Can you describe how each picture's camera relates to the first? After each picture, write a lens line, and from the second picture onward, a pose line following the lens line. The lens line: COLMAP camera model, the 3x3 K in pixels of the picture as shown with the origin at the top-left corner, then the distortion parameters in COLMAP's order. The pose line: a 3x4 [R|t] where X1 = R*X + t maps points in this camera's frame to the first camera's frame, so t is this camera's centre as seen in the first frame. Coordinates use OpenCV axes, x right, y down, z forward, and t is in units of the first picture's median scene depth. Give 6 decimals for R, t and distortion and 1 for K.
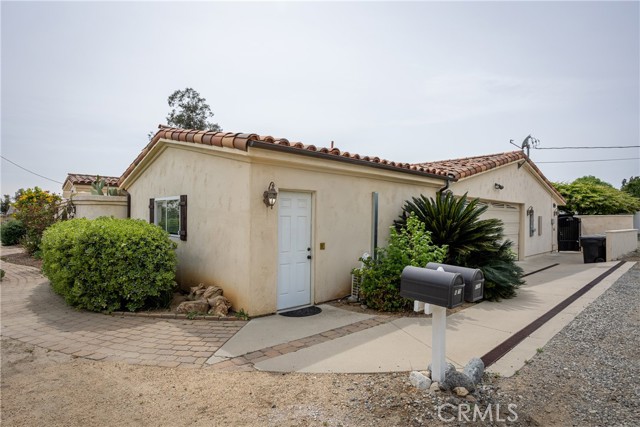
lens RADIAL K [[352.0, 0, 320.9], [0, 352.0, 213.3], [0, 0, 1]] dist [0.040084, 0.001983]
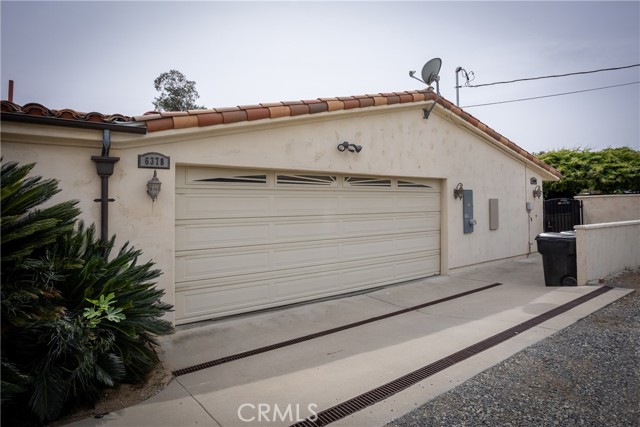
lens RADIAL K [[352.0, 0, 321.6], [0, 352.0, 196.5], [0, 0, 1]] dist [0.040084, 0.001983]
pose [[0.990089, -0.023766, -0.138419, 0.368104], [0.022806, 0.999704, -0.008518, 0.002105], [0.138580, 0.005277, 0.990337, 0.321329]]
